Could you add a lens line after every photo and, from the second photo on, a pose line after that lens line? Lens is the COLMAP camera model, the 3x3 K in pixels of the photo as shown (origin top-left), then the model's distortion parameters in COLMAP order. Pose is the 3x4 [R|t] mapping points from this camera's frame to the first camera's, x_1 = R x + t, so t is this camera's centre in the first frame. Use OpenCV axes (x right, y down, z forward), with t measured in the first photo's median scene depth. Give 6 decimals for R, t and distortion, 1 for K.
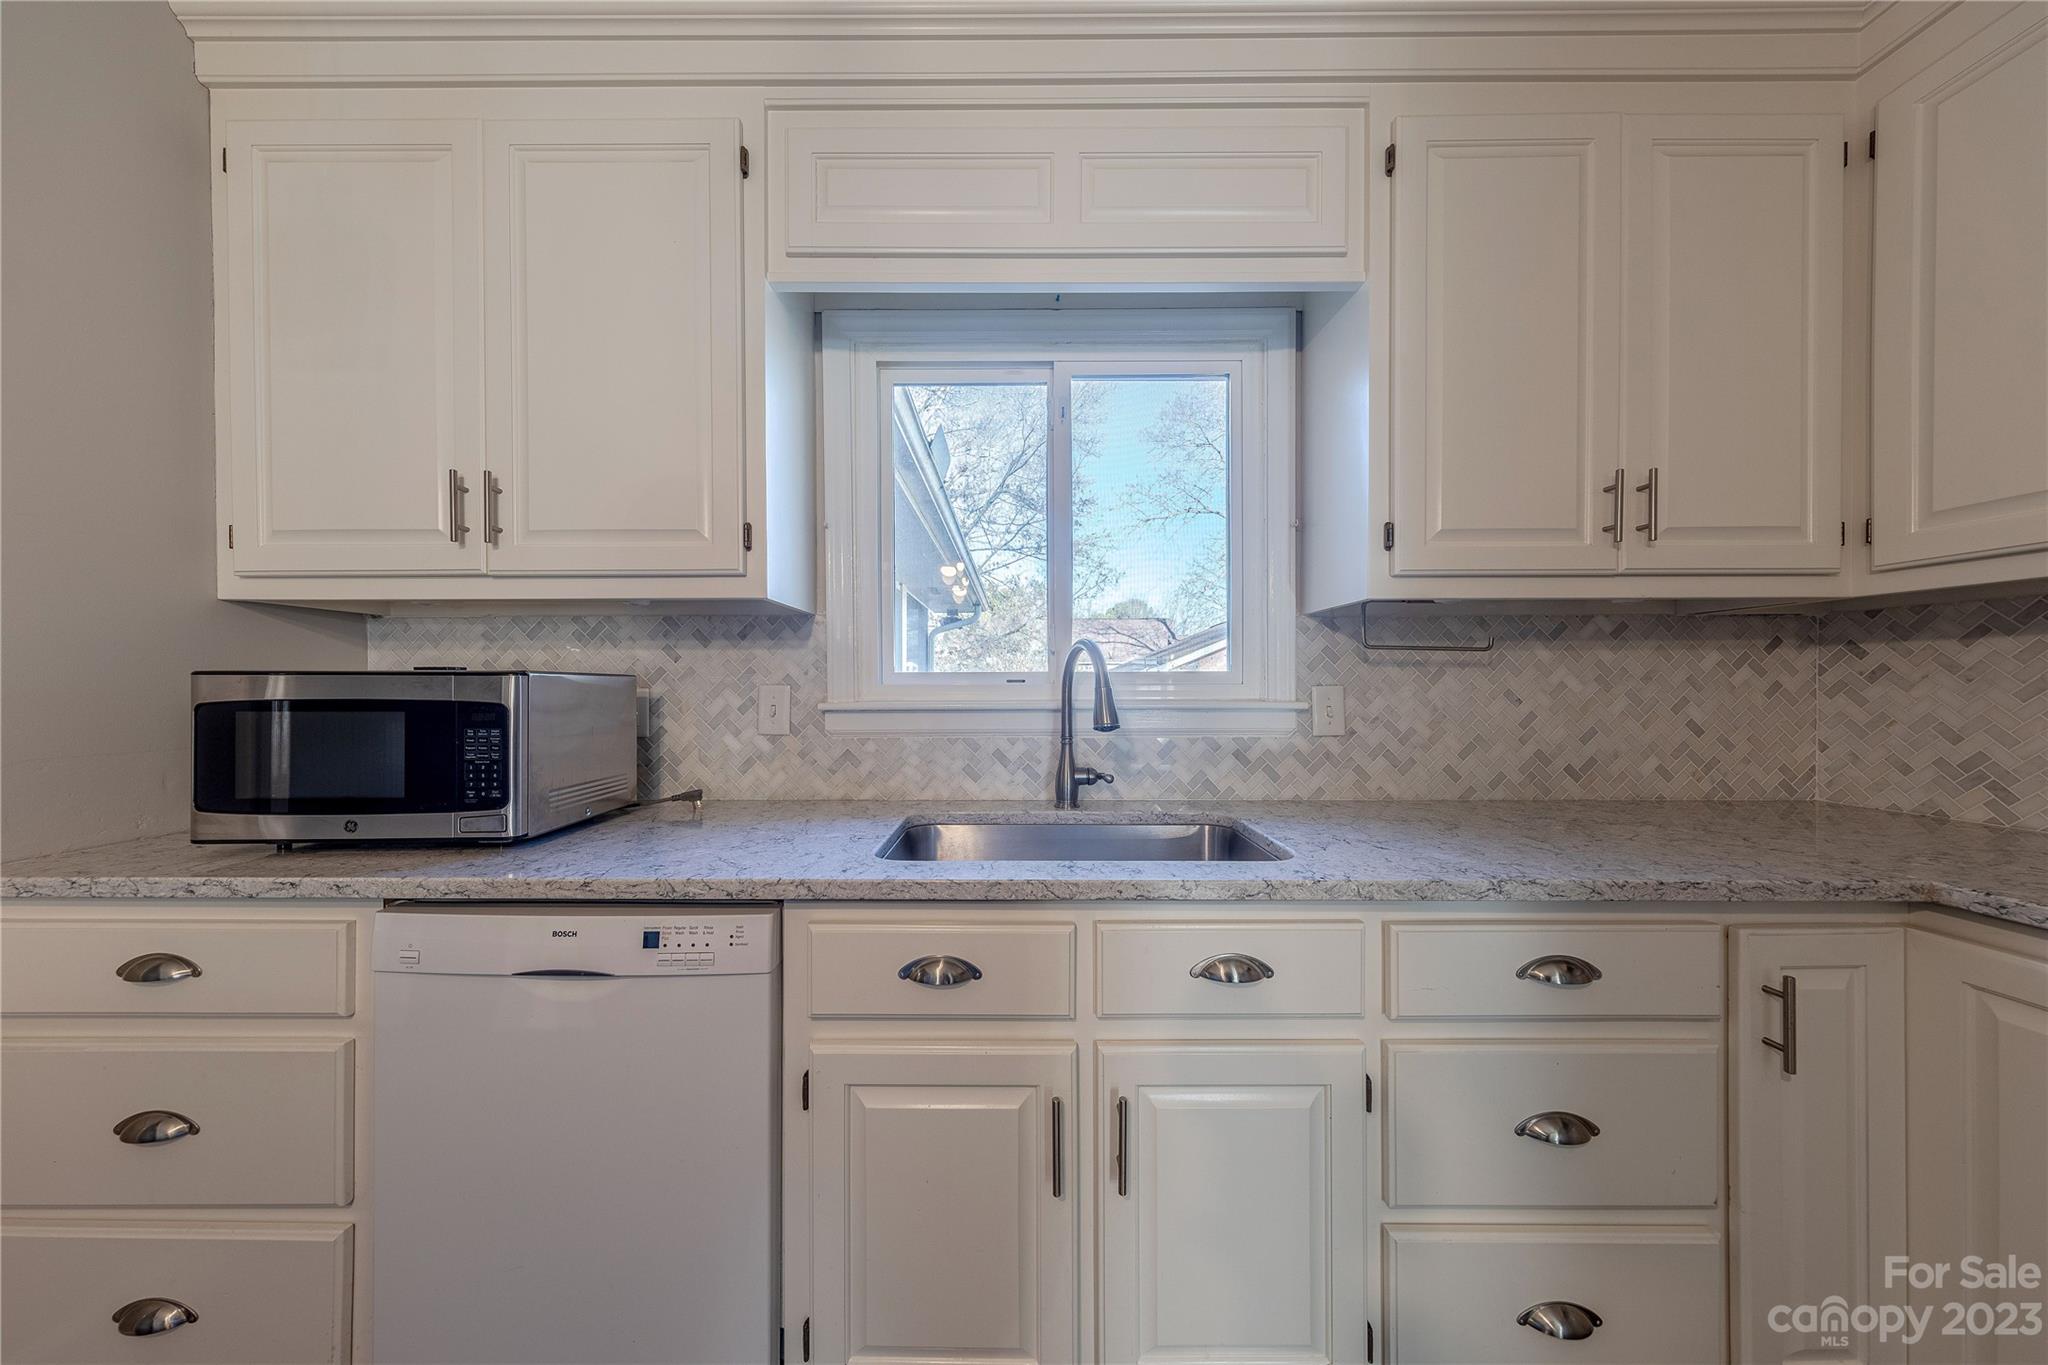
lens RADIAL K [[643.8, 0, 1019.6], [0, 643.8, 687.6], [0, 0, 1]] dist [0.009819, -0.001209]
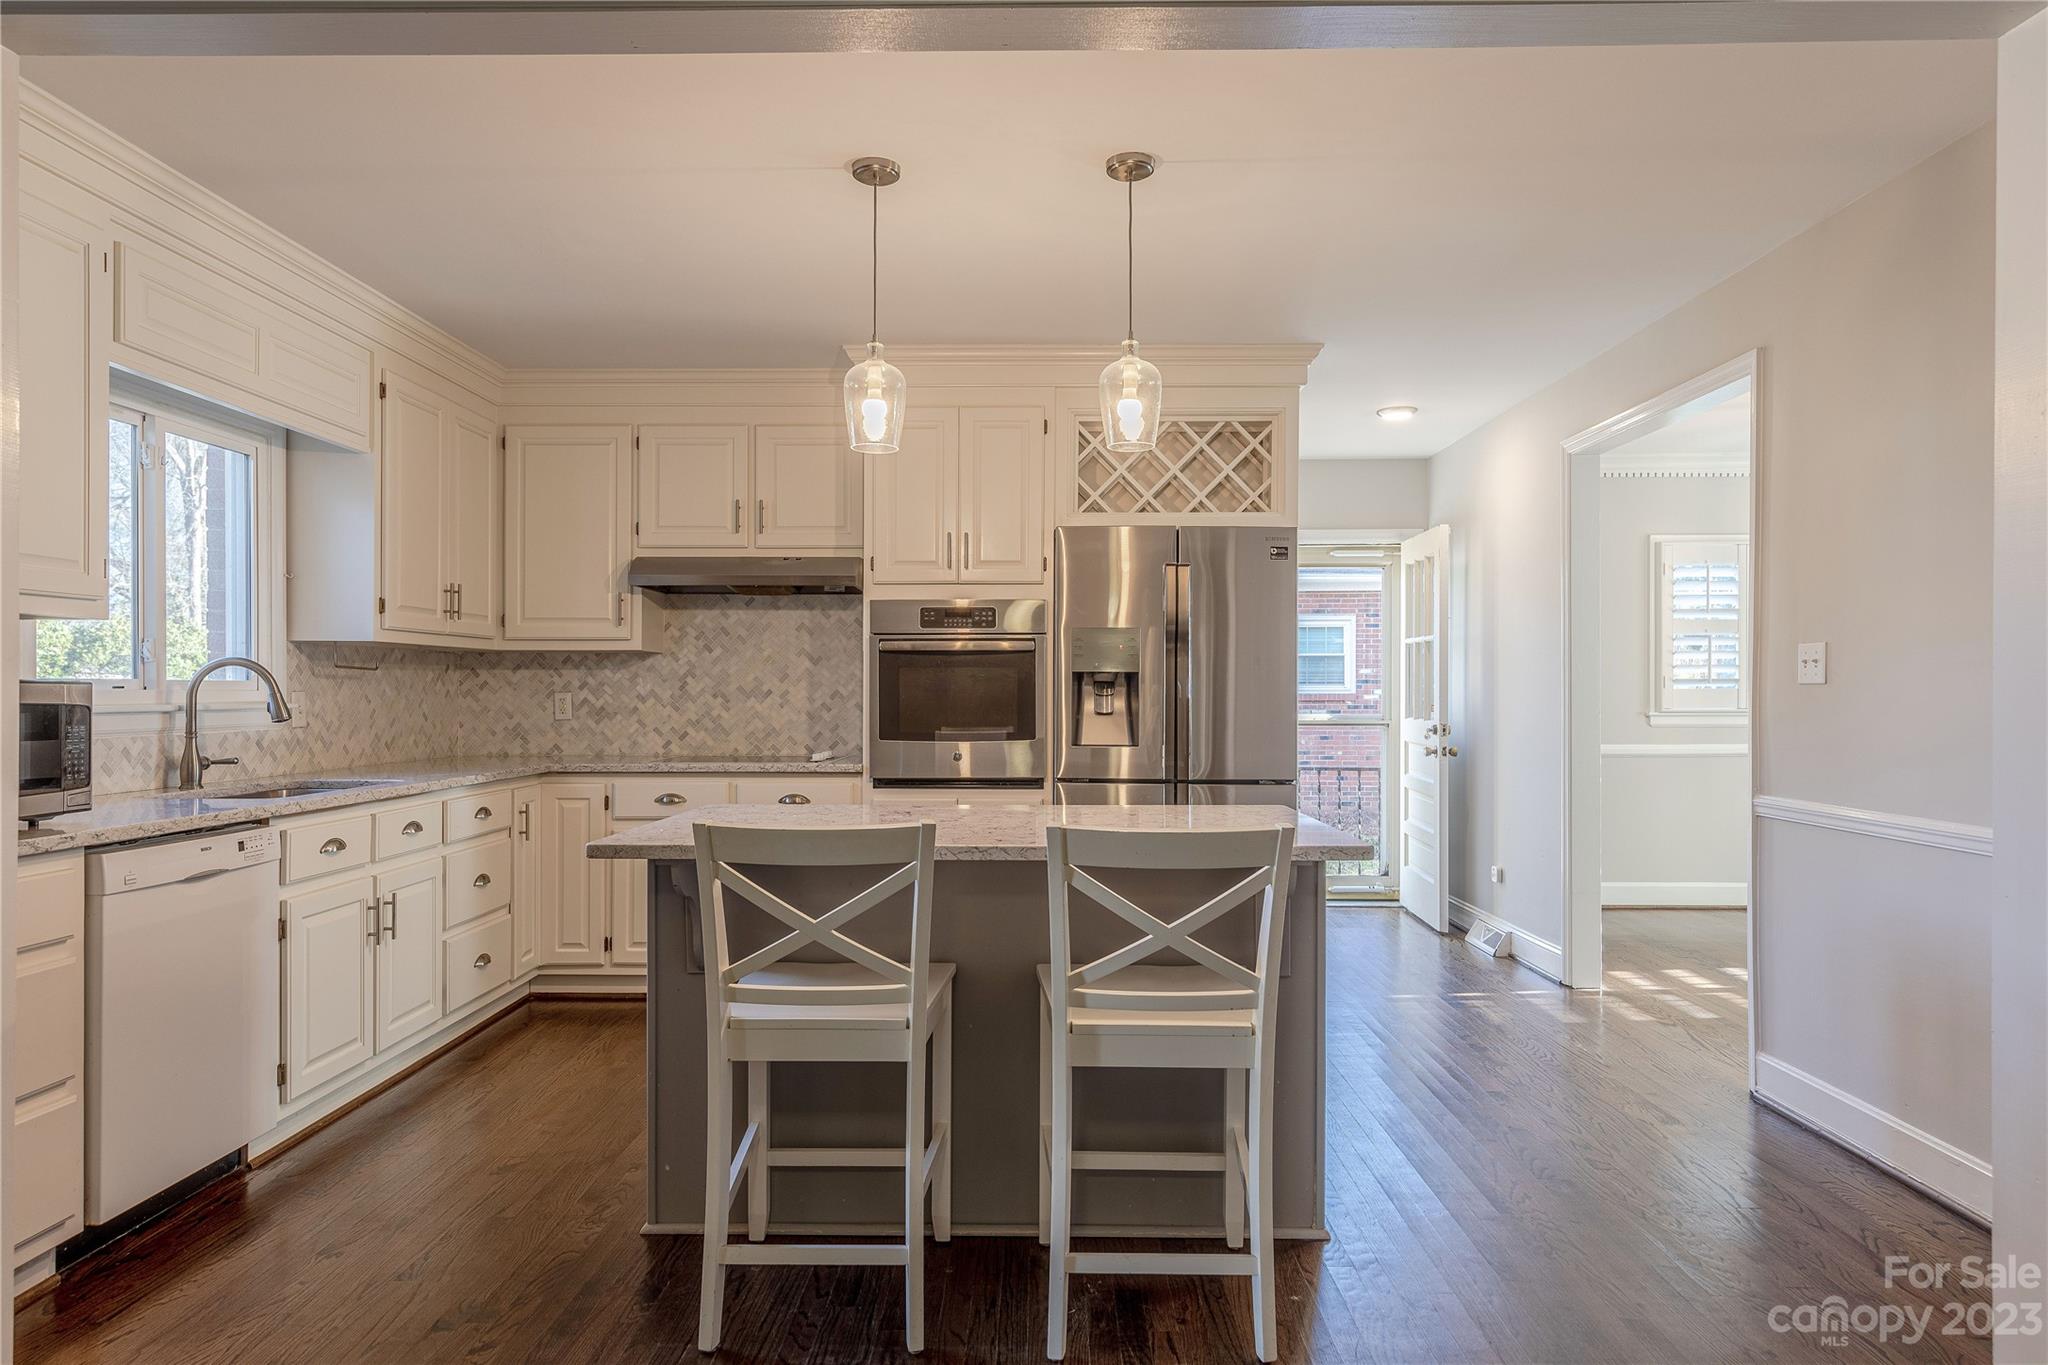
lens RADIAL K [[1244.7, 0, 1017.6], [0, 1244.7, 689.7], [0, 0, 1]] dist [0.008662, 0.001660]
pose [[0.019431, 0.001908, 0.999809, -2.543060], [-0.001608, 0.999997, -0.001877, -0.005394], [-0.999810, -0.001571, 0.019434, -0.714960]]
